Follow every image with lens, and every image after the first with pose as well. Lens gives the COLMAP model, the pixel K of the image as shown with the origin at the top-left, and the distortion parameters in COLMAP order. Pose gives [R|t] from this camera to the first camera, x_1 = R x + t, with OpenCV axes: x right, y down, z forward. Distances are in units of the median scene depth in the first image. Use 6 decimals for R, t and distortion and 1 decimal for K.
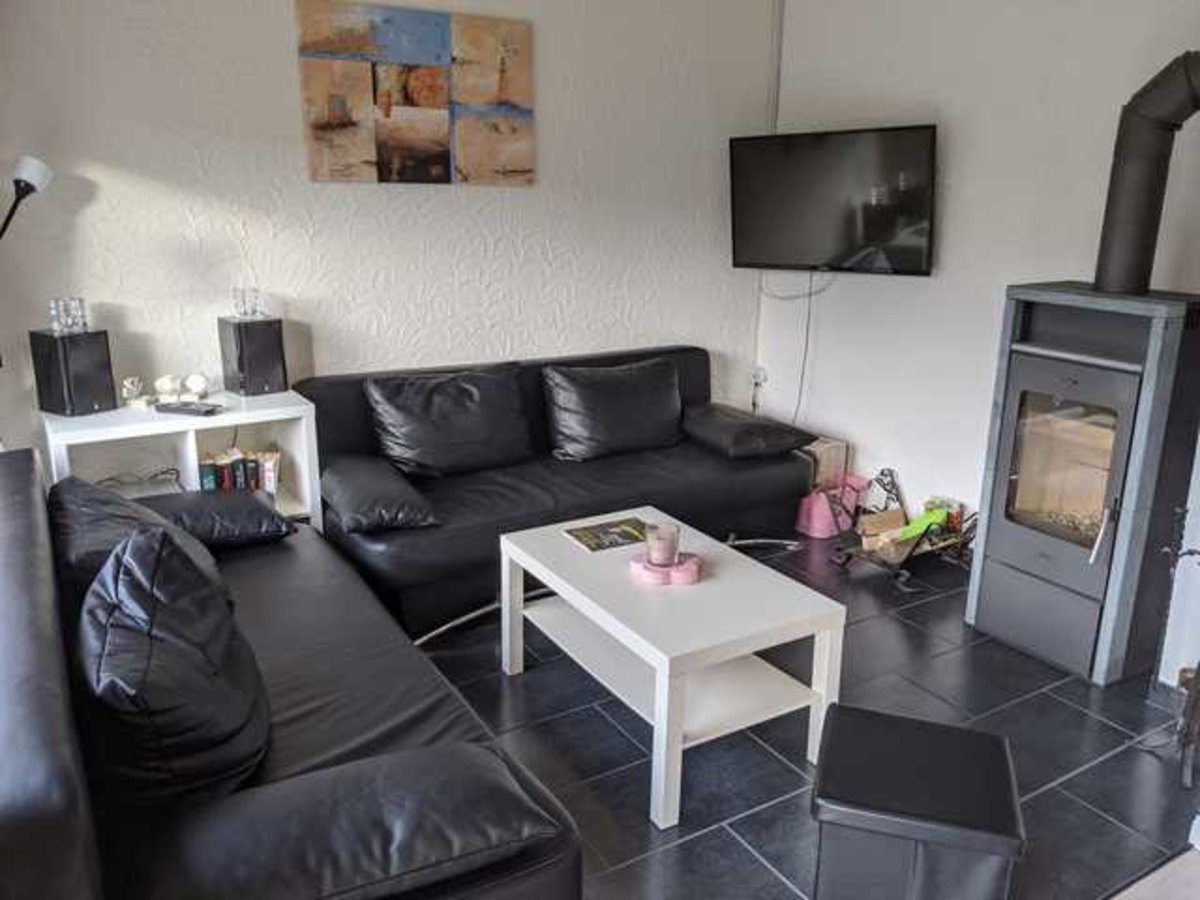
lens RADIAL K [[951.7, 0, 624.6], [0, 951.7, 451.7], [0, 0, 1]] dist [0.083584, -0.145744]
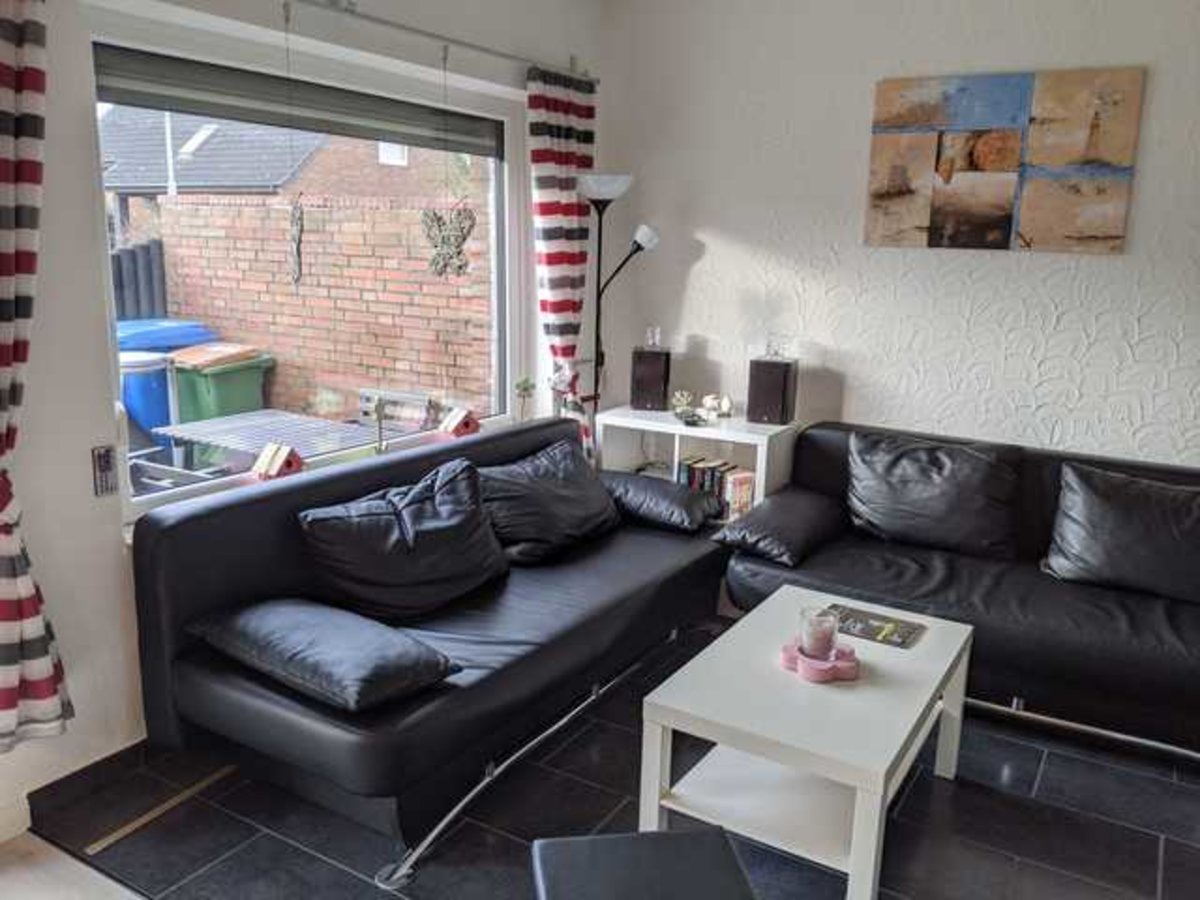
lens RADIAL K [[951.7, 0, 624.6], [0, 951.7, 451.7], [0, 0, 1]] dist [0.083584, -0.145744]
pose [[0.459093, 0.196644, -0.866351, 0.523172], [-0.266496, 0.960767, 0.076855, -0.065494], [0.847475, 0.195596, 0.493486, 0.270833]]
